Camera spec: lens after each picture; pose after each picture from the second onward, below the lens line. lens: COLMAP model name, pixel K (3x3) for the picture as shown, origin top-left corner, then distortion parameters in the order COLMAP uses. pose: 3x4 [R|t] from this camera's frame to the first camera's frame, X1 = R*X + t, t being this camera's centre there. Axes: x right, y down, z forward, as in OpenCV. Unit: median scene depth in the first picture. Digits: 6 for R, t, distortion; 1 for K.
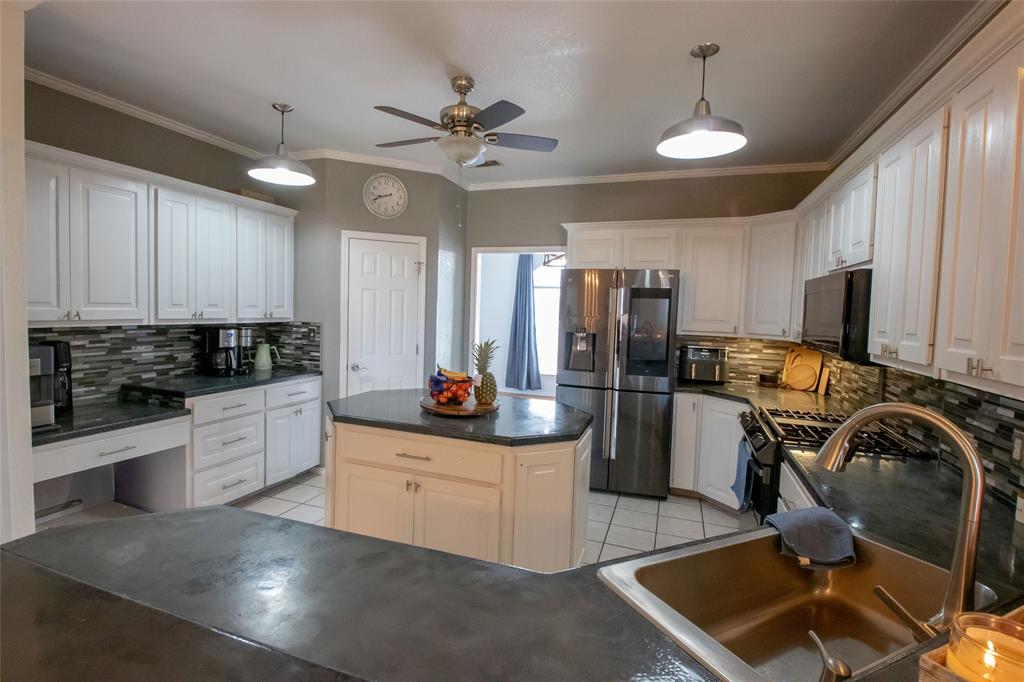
lens RADIAL K [[477.2, 0, 510.1], [0, 477.2, 345.1], [0, 0, 1]] dist [0.001716, -0.019584]
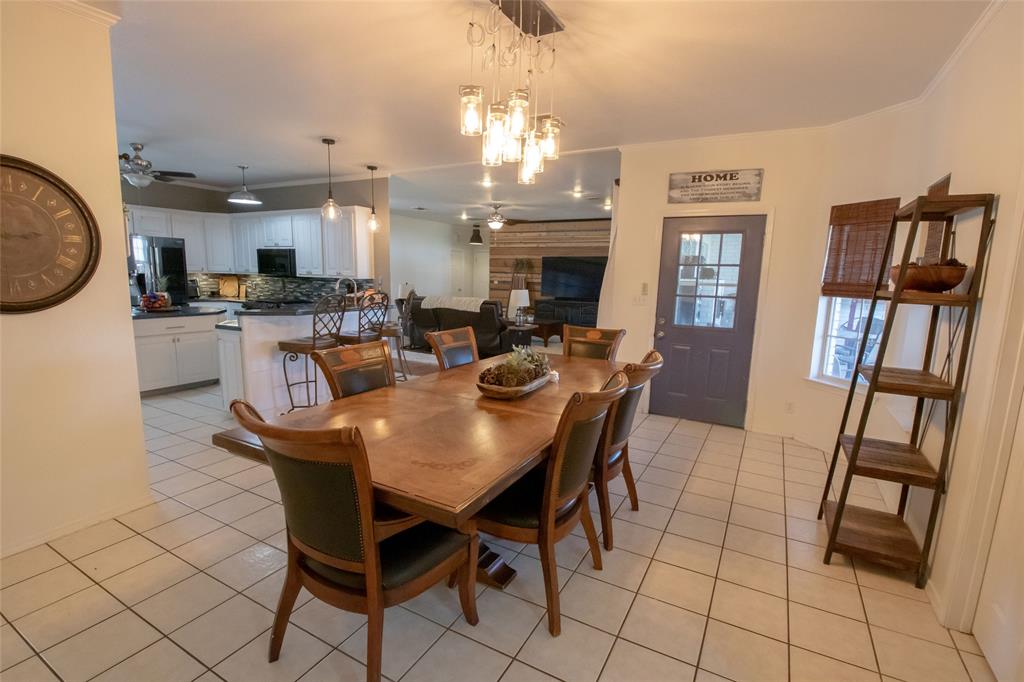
lens RADIAL K [[471.1, 0, 509.1], [0, 471.1, 347.9], [0, 0, 1]] dist [0.001371, -0.024026]
pose [[0.144819, -0.181342, 0.972699, -1.368792], [0.049696, 0.983154, 0.175893, 0.010808], [-0.988209, 0.022867, 0.151391, -0.575784]]
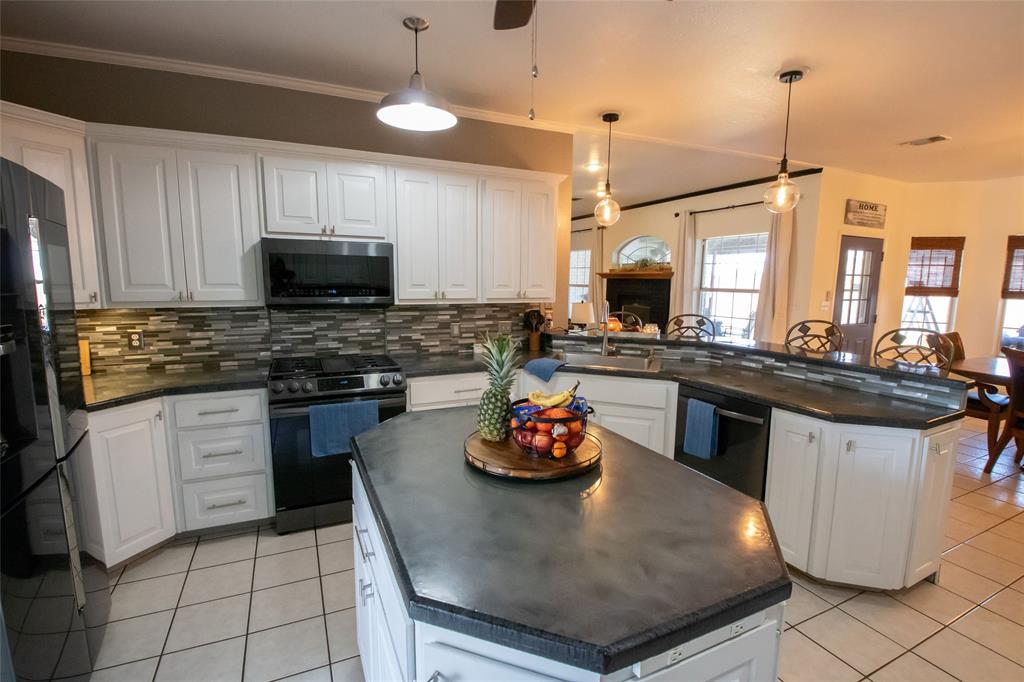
lens RADIAL K [[477.2, 0, 510.1], [0, 477.2, 345.1], [0, 0, 1]] dist [0.001716, -0.019584]
pose [[-0.714297, -0.129323, 0.687790, -0.337826], [0.022016, 0.978140, 0.206781, -0.084901], [-0.699496, 0.162846, -0.695835, 1.045372]]
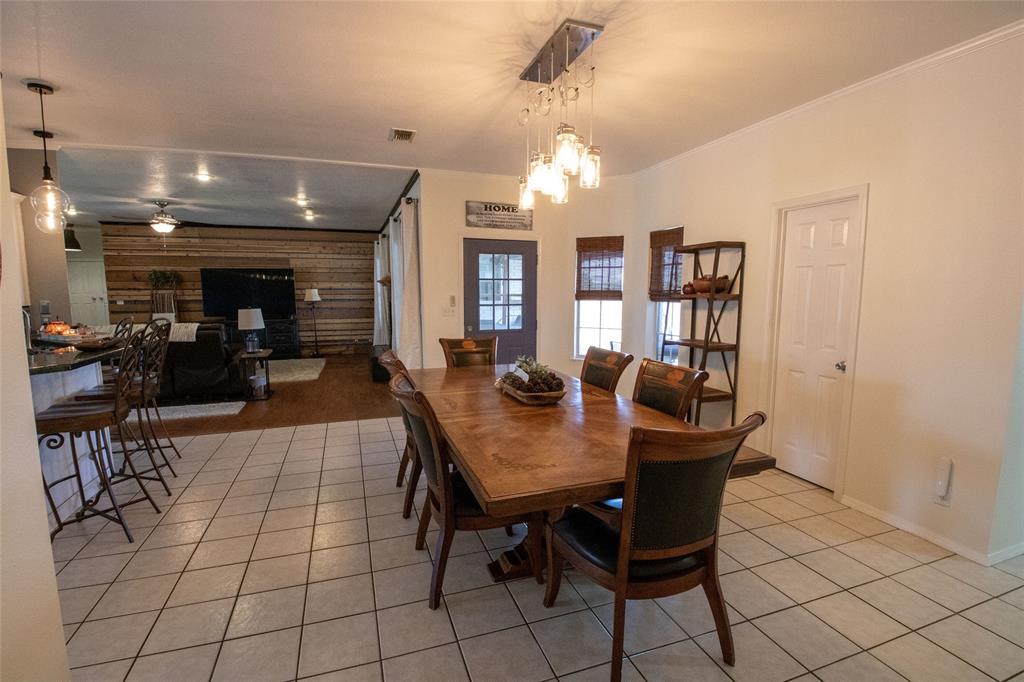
lens RADIAL K [[469.3, 0, 514.9], [0, 469.3, 349.2], [0, 0, 1]] dist [0.000090, -0.018943]
pose [[-0.647184, -0.127708, 0.751560, -1.240209], [0.032816, 0.980287, 0.194833, -0.031927], [-0.761627, 0.150756, -0.630236, 0.038288]]
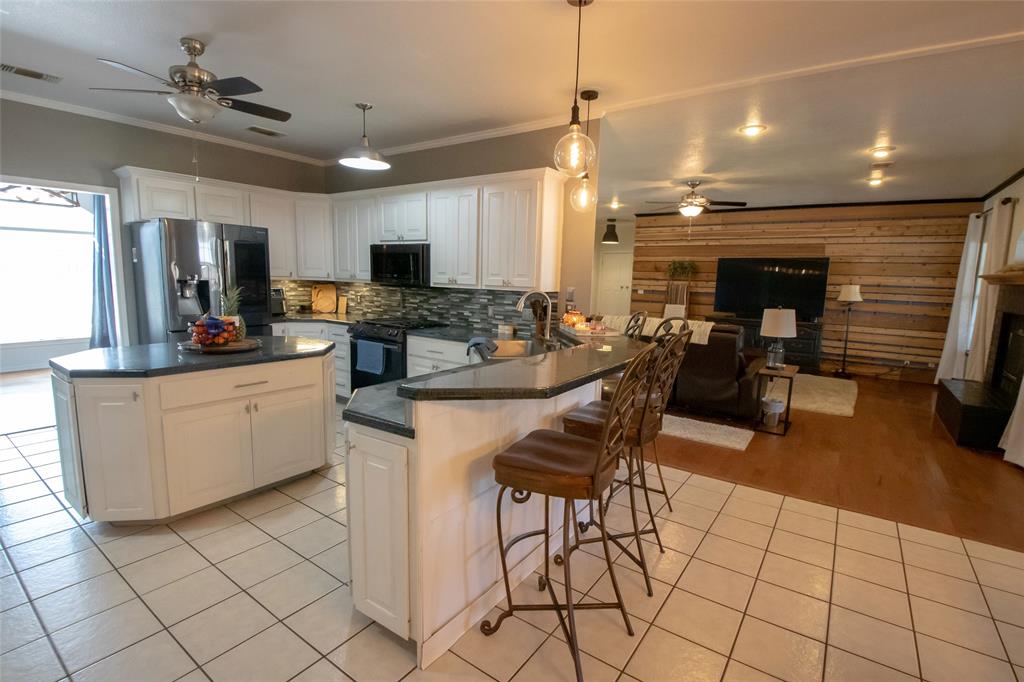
lens RADIAL K [[477.2, 0, 510.1], [0, 477.2, 345.1], [0, 0, 1]] dist [0.001716, -0.019584]
pose [[0.265807, -0.160034, 0.950650, -0.732972], [0.048636, 0.987095, 0.152570, -0.009457], [-0.962799, 0.005681, 0.270161, 0.026950]]
